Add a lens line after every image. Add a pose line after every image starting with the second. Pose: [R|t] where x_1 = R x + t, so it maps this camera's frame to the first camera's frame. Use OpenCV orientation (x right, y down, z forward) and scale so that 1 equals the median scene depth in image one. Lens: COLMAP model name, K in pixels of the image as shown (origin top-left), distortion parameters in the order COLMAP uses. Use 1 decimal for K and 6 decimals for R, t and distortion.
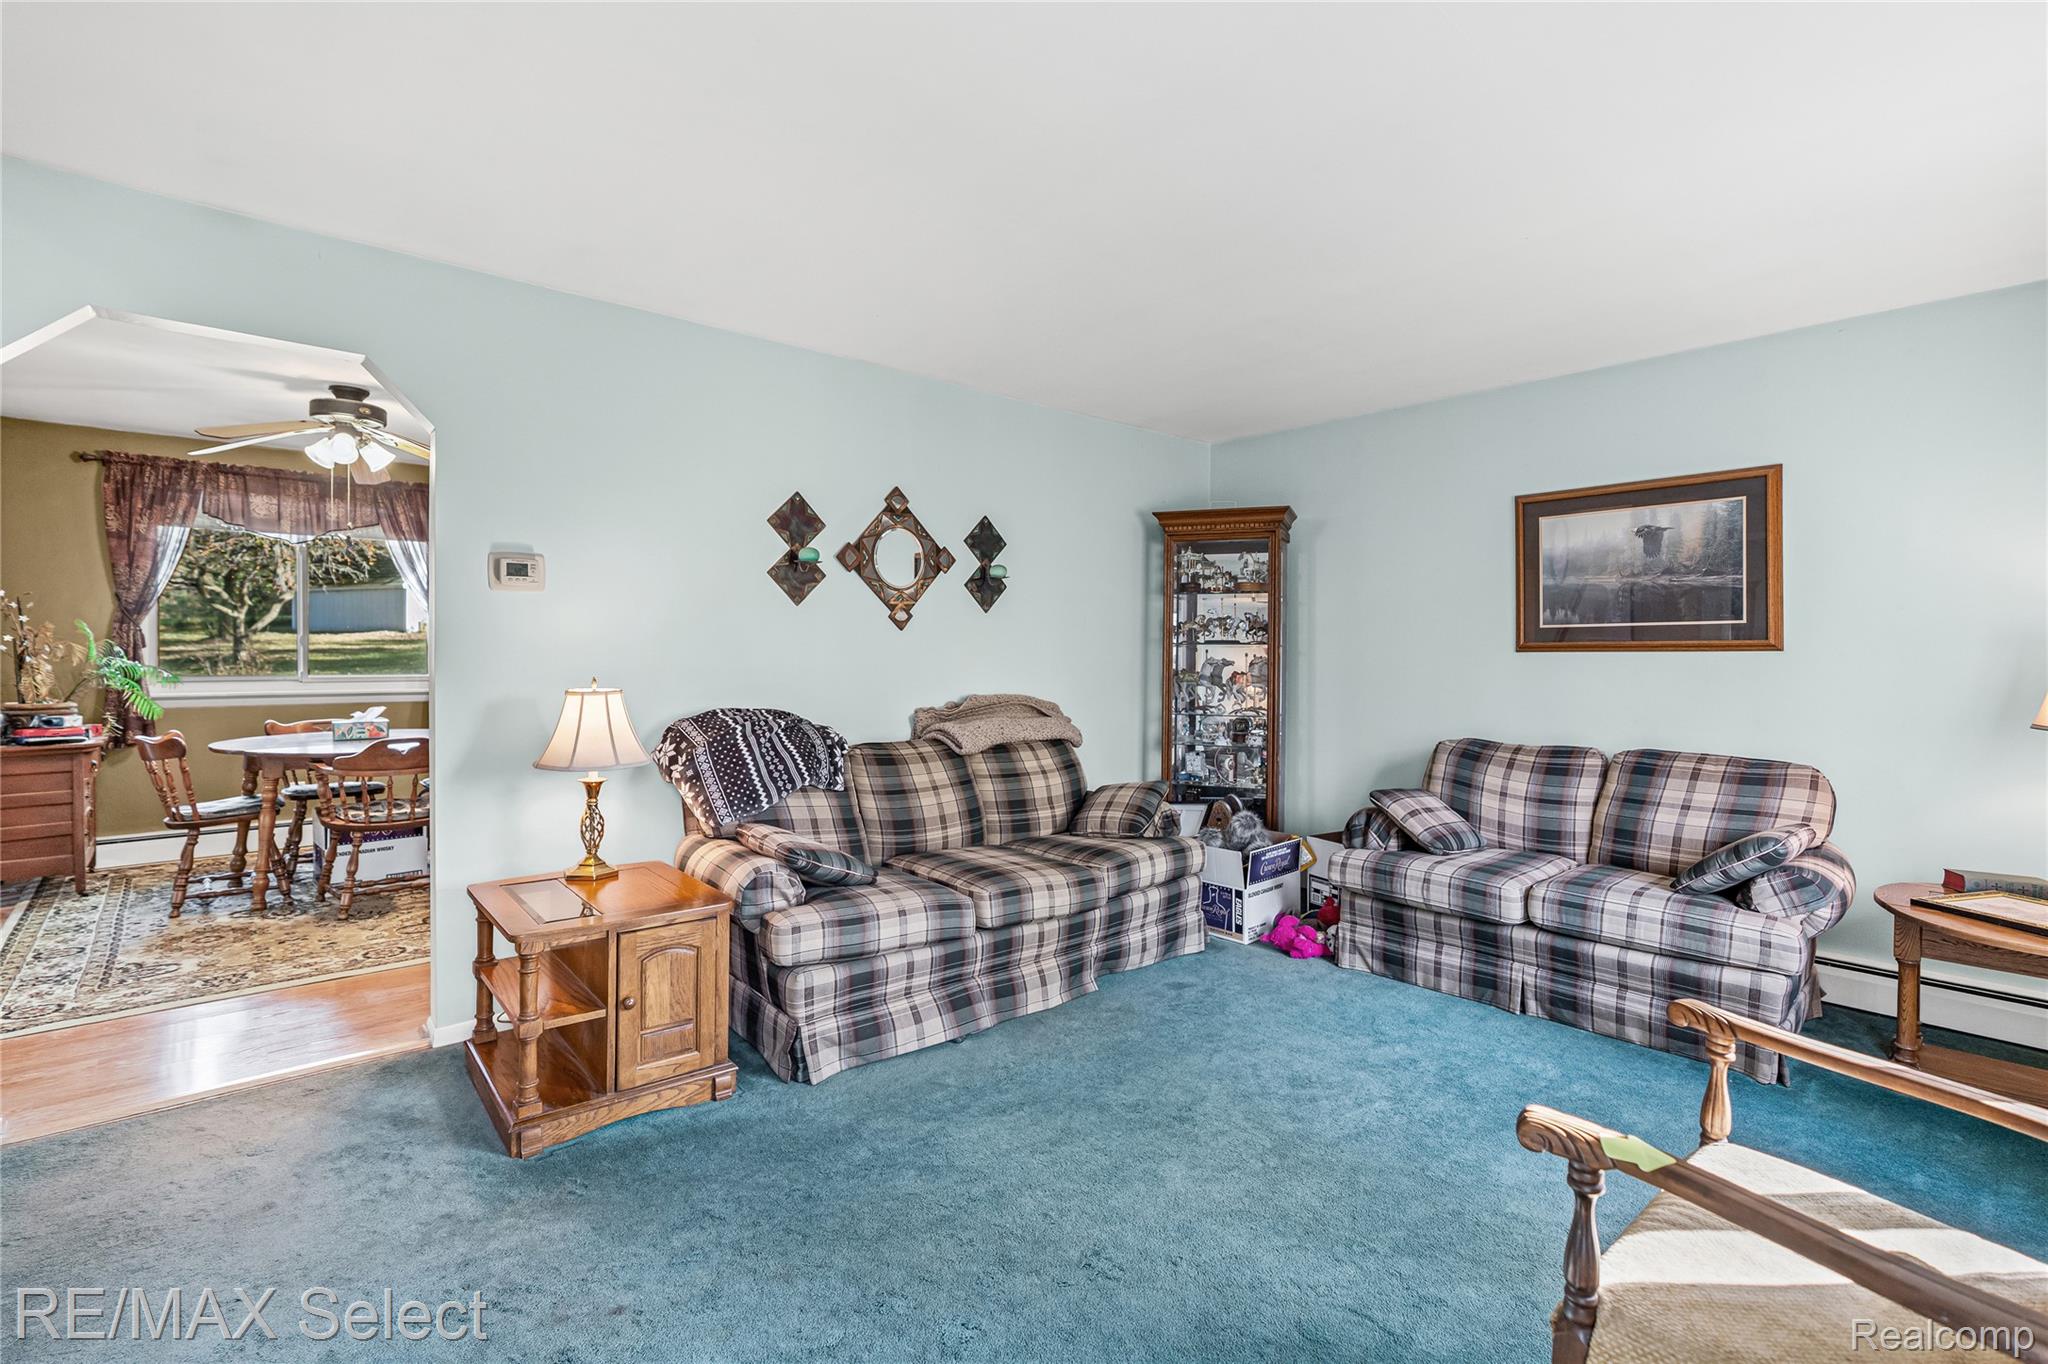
lens RADIAL K [[923.0, 0, 1038.6], [0, 923.0, 663.5], [0, 0, 1]] dist [-0.003181, 0.000743]
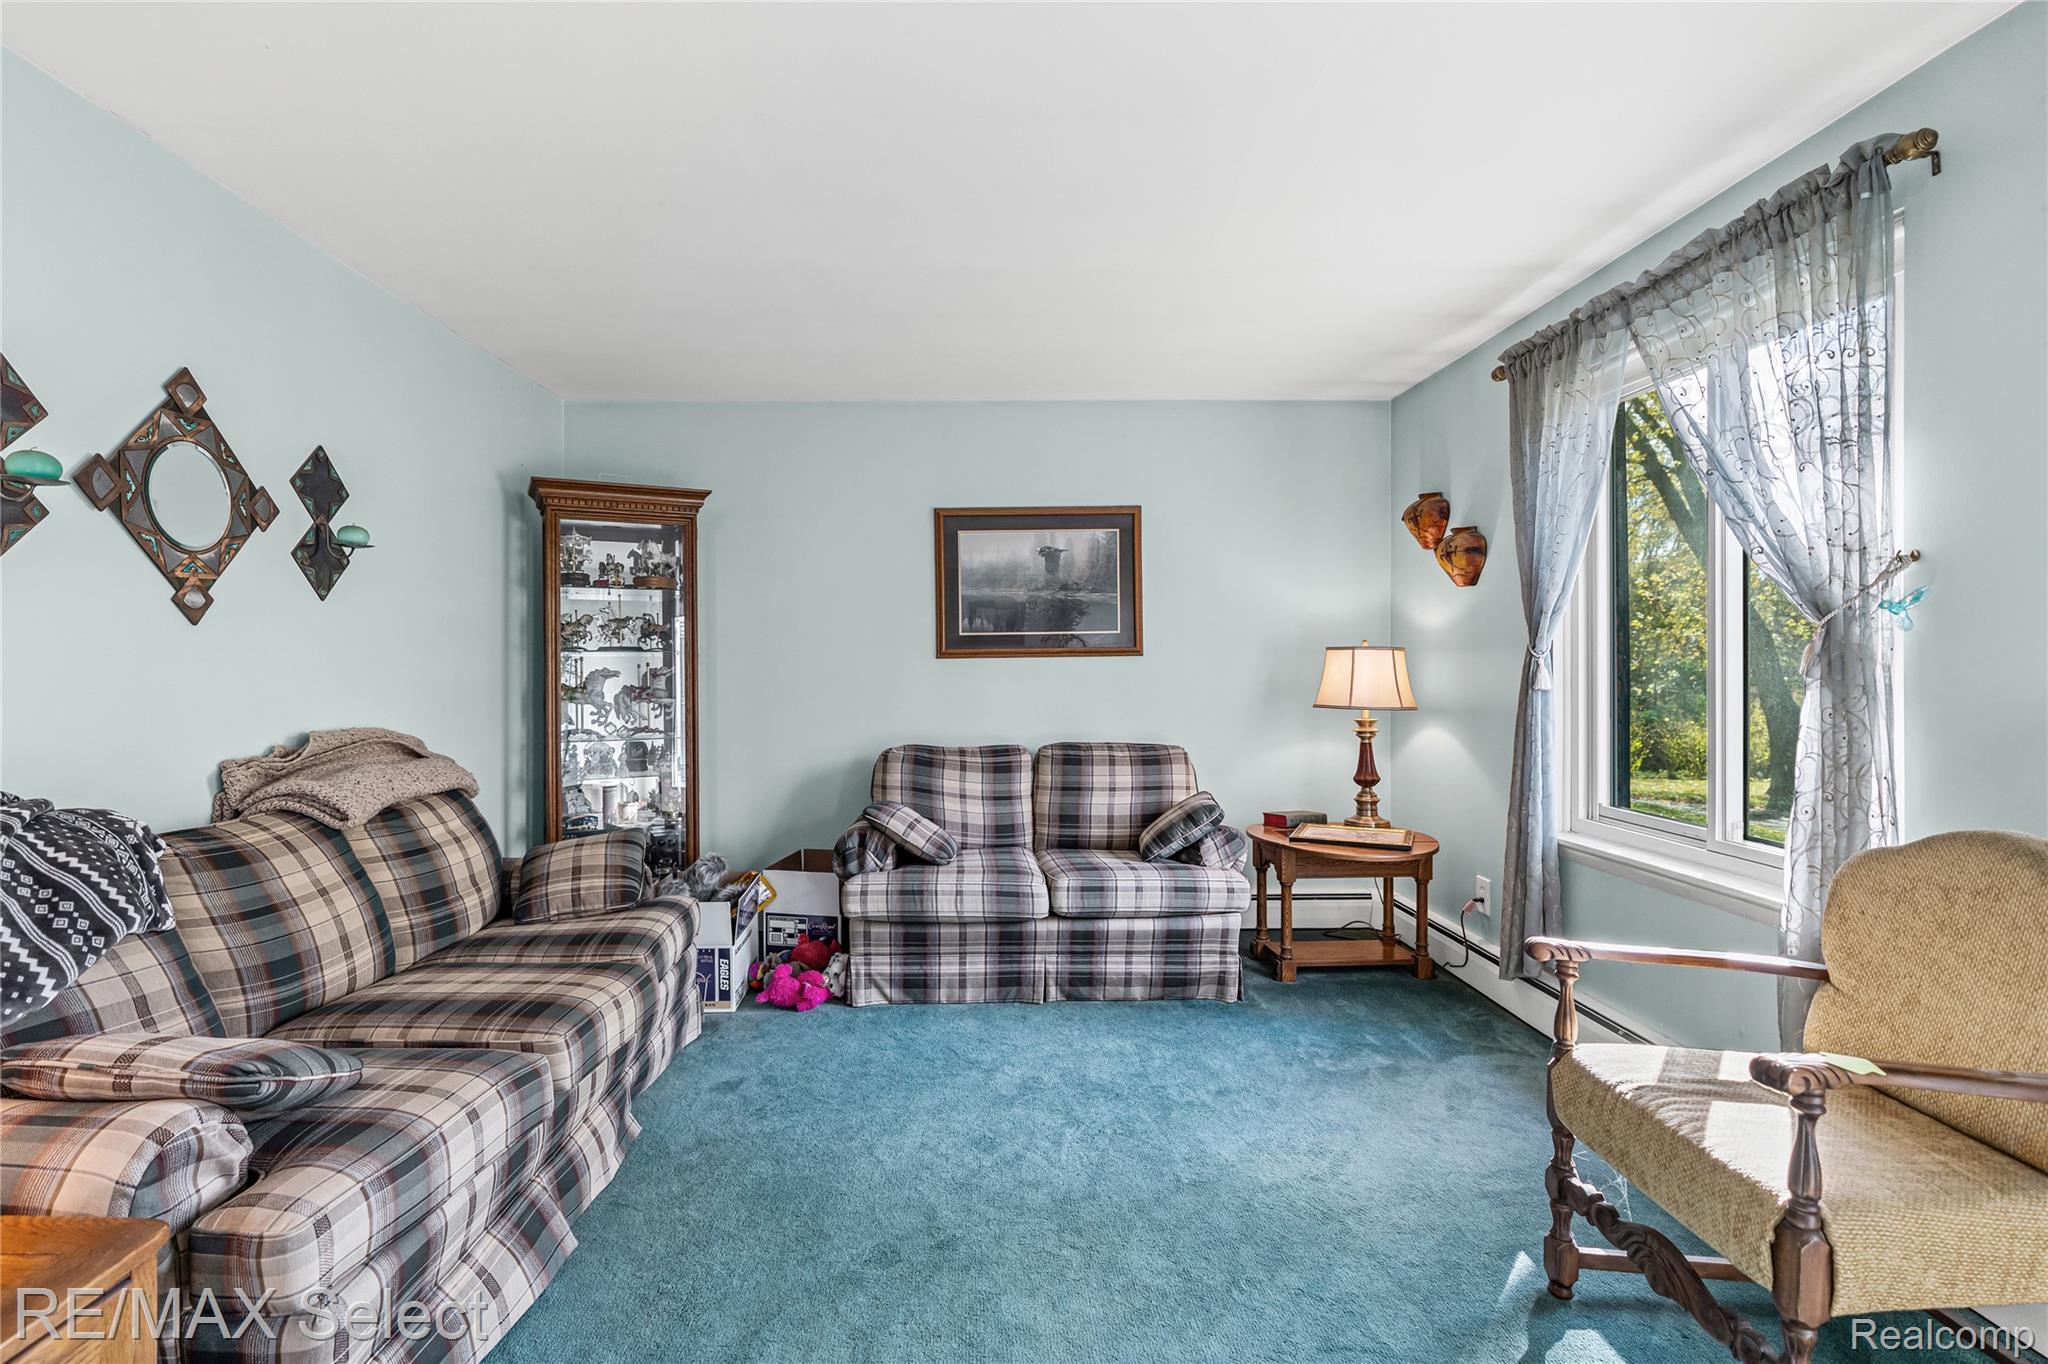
lens RADIAL K [[957.8, 0, 967.7], [0, 957.8, 668.1], [0, 0, 1]] dist [-0.012199, 0.012429]
pose [[0.671651, -0.012215, 0.740767, -0.291531], [0.017663, 0.999844, 0.000472, -0.001632], [-0.740657, 0.012768, 0.671762, 0.285731]]
